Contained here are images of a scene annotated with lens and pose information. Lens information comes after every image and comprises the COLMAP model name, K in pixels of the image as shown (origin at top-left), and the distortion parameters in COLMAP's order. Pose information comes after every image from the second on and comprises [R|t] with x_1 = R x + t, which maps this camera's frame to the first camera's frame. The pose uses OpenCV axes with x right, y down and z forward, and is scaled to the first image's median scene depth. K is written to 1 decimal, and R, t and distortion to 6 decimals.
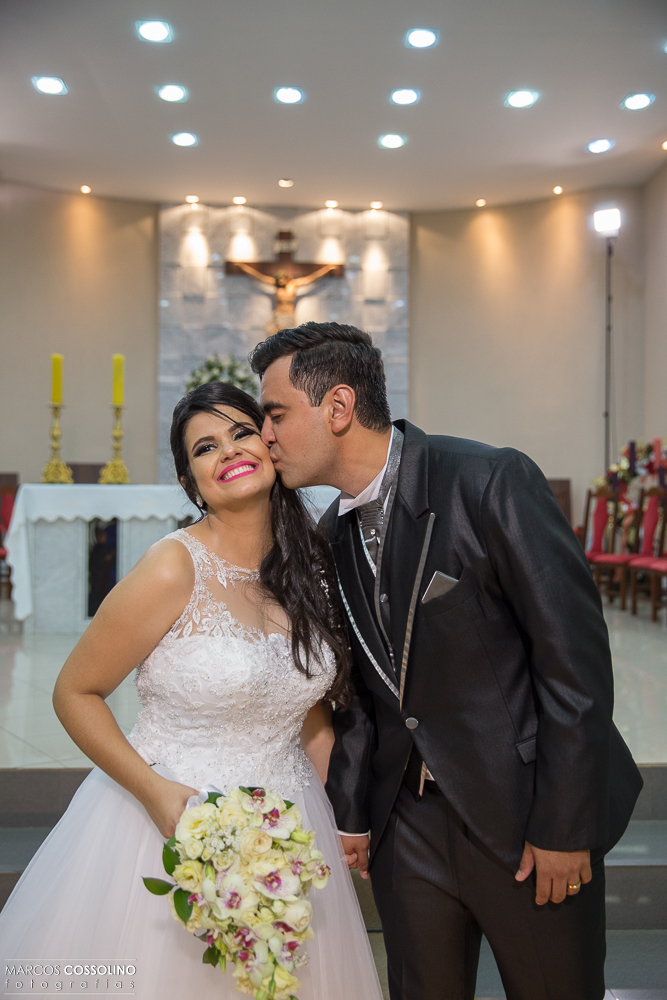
lens RADIAL K [[991.9, 0, 329.5], [0, 991.9, 503.3], [0, 0, 1]] dist [0.019384, 0.000000]
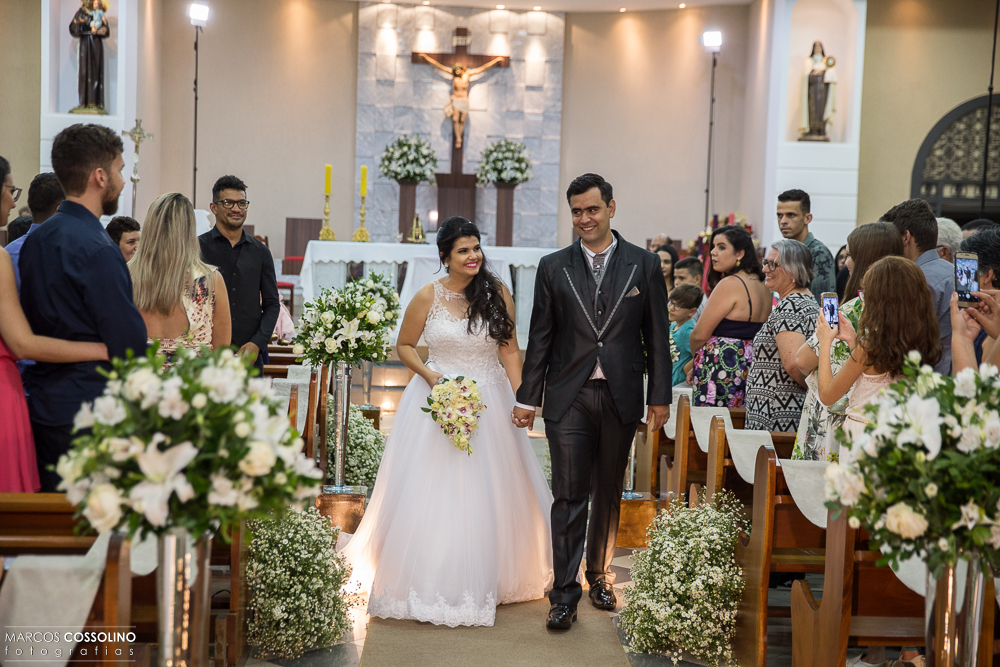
lens RADIAL K [[1534.3, 0, 477.6], [0, 1534.3, 314.7], [0, 0, 1]] dist [0.257258, 0.000000]
pose [[0.999334, 0.027015, -0.024550, 0.030556], [-0.025892, 0.998652, 0.044988, -0.009788], [0.025732, -0.044322, 0.998686, -0.905422]]
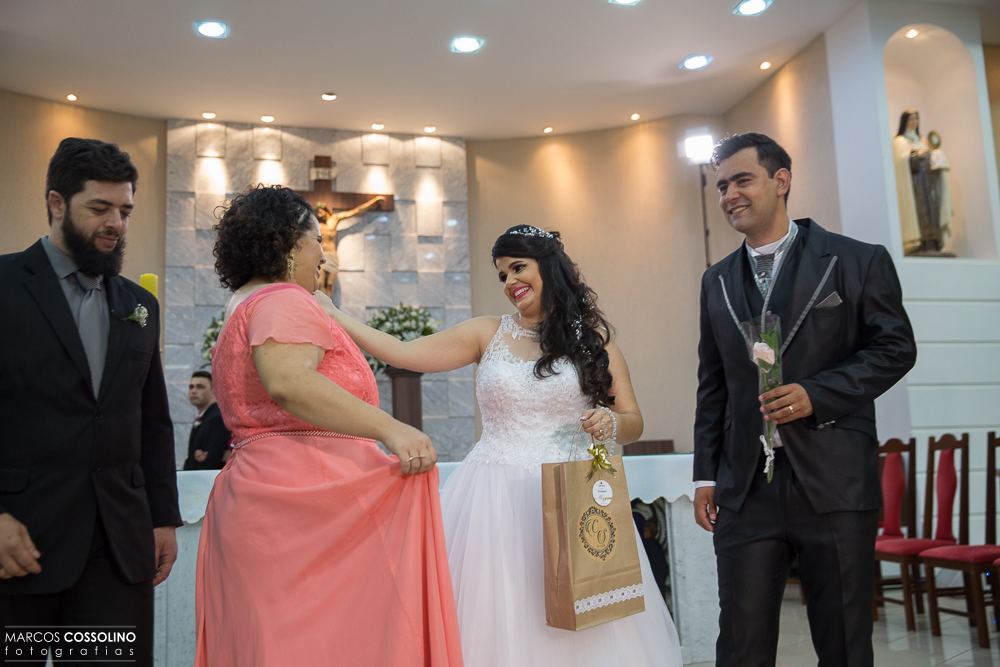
lens RADIAL K [[991.9, 0, 500.0], [0, 991.9, 326.3], [0, 0, 1]] dist [0.019384, 0.000000]
pose [[0.980464, -0.012751, 0.196285, -0.064535], [0.042574, 0.987999, -0.148479, 0.000116], [-0.192036, 0.153934, 0.969240, 0.175726]]
